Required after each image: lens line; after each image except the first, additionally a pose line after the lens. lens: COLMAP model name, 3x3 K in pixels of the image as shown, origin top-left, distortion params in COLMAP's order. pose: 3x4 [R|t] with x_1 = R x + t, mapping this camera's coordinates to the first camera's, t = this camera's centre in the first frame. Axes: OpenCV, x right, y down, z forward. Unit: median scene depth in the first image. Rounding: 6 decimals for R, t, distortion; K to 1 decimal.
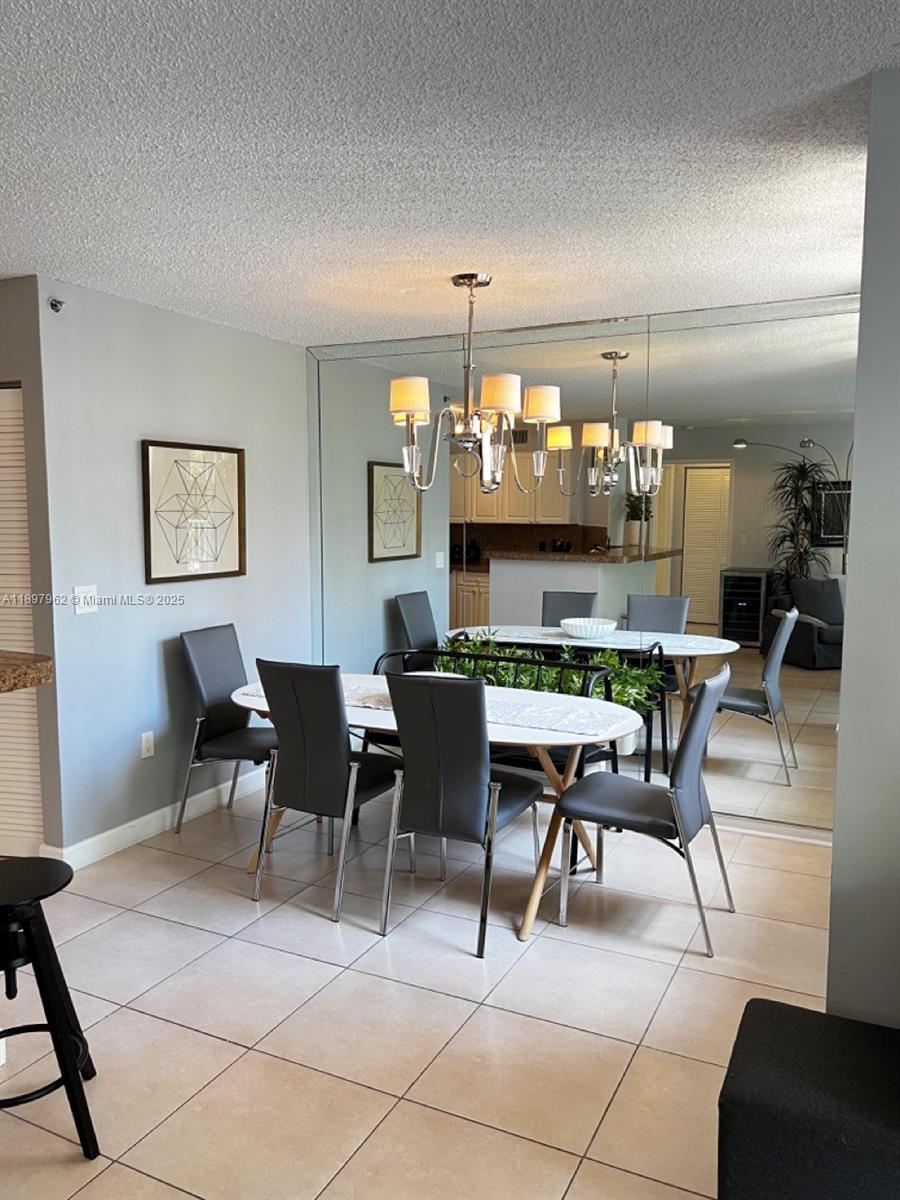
lens RADIAL K [[902.4, 0, 451.1], [0, 902.4, 602.3], [0, 0, 1]] dist [0.050024, -0.021077]
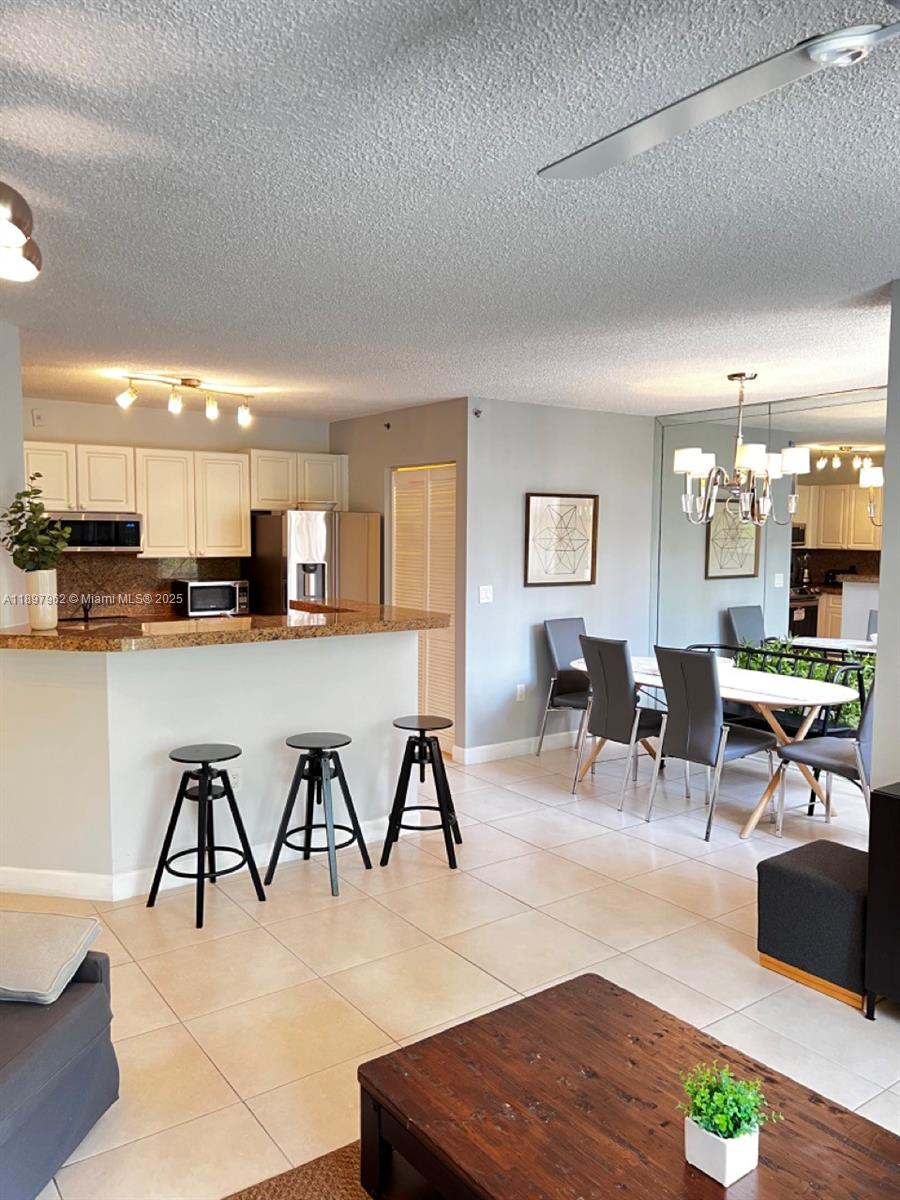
lens RADIAL K [[902.4, 0, 452.5], [0, 902.4, 598.6], [0, 0, 1]] dist [0.050024, -0.021077]
pose [[0.887721, 0.034359, -0.459097, 0.251856], [-0.049480, 0.998555, -0.020945, 0.037167], [0.457714, 0.041309, 0.888139, -0.395187]]
